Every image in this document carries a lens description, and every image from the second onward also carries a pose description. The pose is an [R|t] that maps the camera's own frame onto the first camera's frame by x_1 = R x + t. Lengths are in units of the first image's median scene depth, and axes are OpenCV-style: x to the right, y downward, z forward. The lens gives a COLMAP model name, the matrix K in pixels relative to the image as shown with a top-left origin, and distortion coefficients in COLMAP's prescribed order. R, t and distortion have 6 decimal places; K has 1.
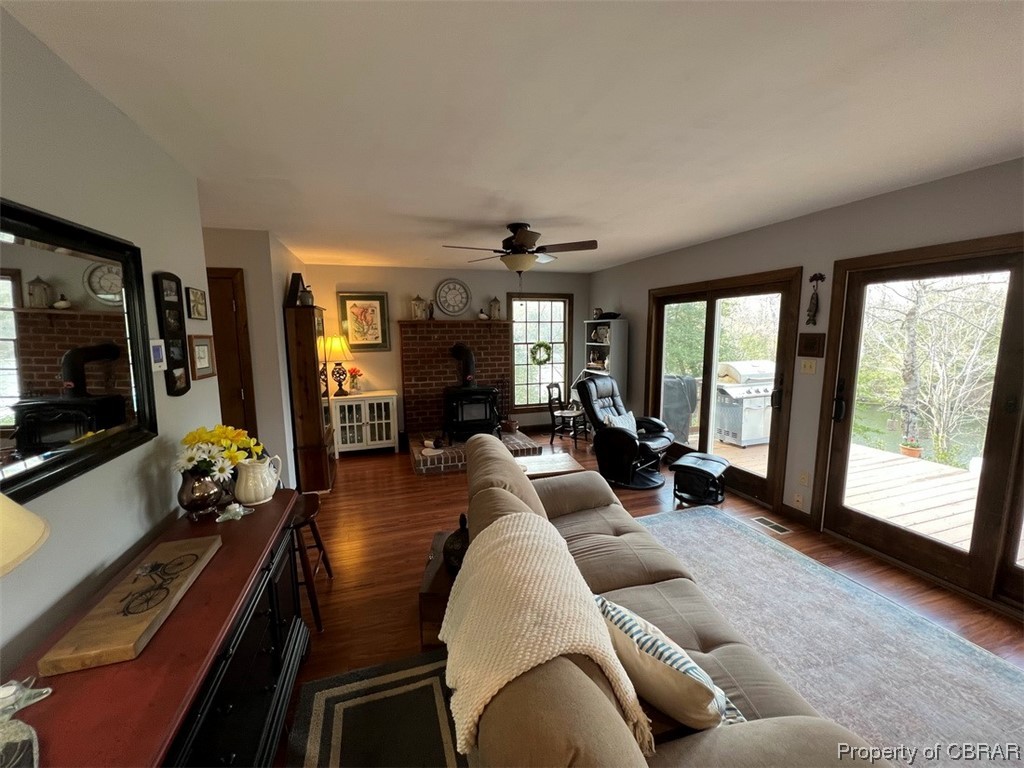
lens RADIAL K [[415.3, 0, 511.5], [0, 415.3, 382.3], [0, 0, 1]] dist [0.000932, -0.000405]
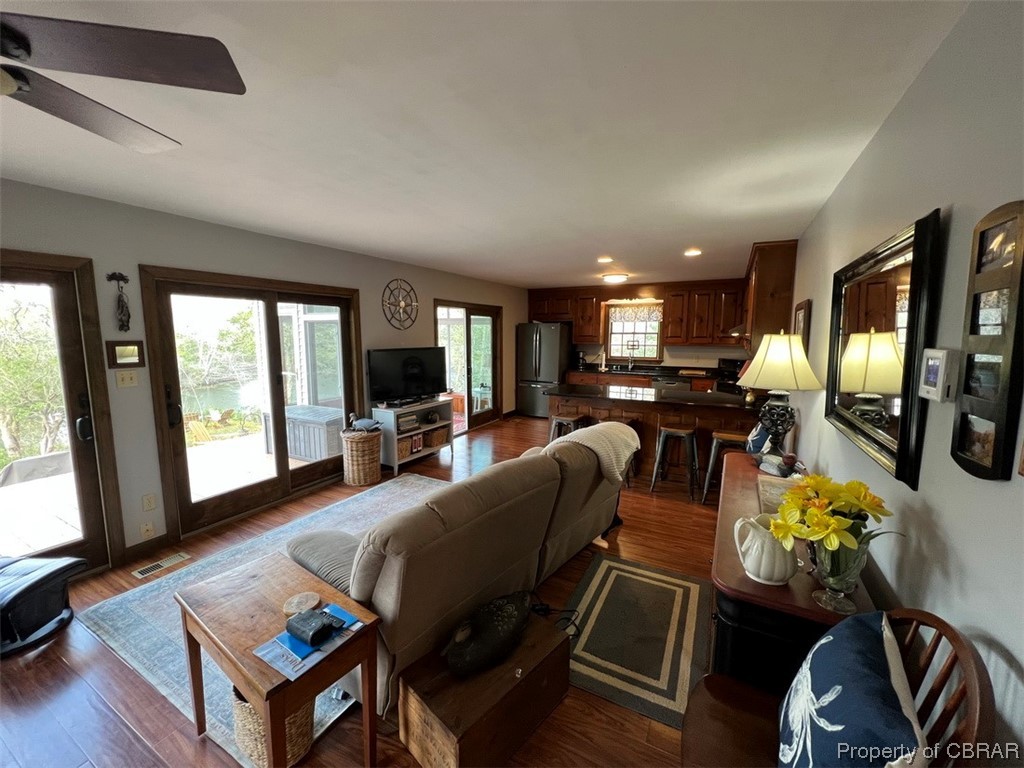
lens RADIAL K [[415.3, 0, 505.0], [0, 415.3, 385.3], [0, 0, 1]] dist [0.000932, -0.000405]
pose [[-0.679532, -0.066297, 0.730644, -0.461608], [0.106416, 0.976469, 0.187574, -0.100683], [-0.725887, 0.205214, -0.656487, 0.978541]]
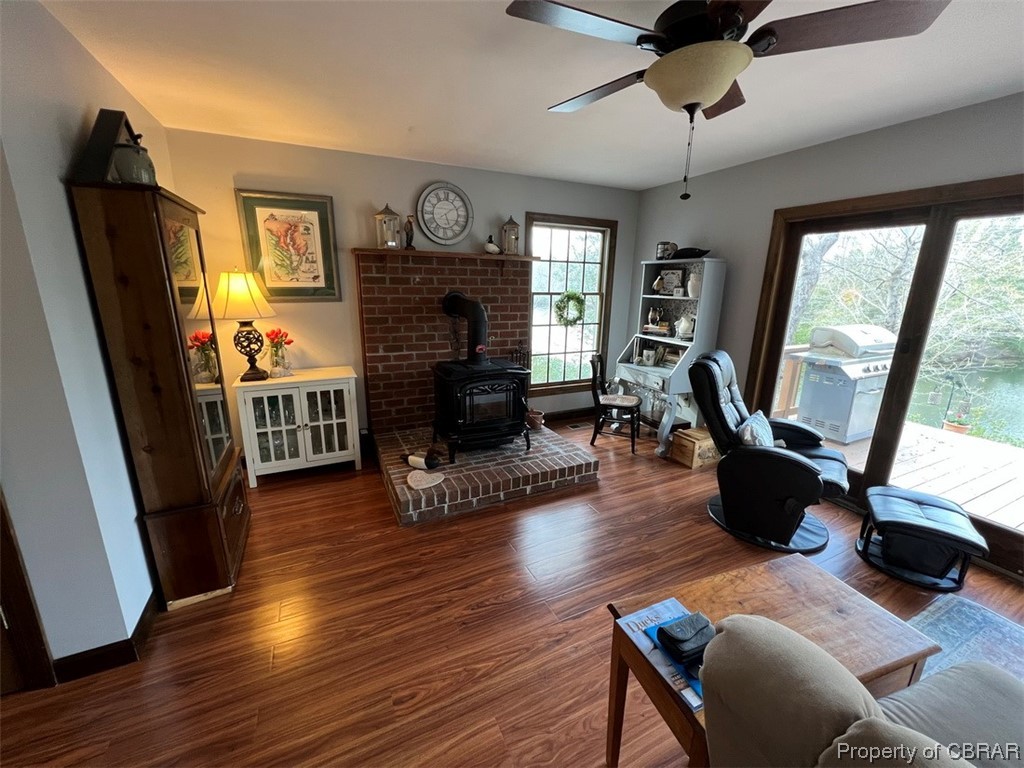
lens RADIAL K [[415.3, 0, 510.4], [0, 415.3, 383.3], [0, 0, 1]] dist [0.000932, -0.000405]
pose [[0.992068, -0.002930, 0.125671, -0.128769], [-0.011798, 0.993145, 0.116289, -0.031111], [-0.125150, -0.116850, 0.985233, 0.377457]]
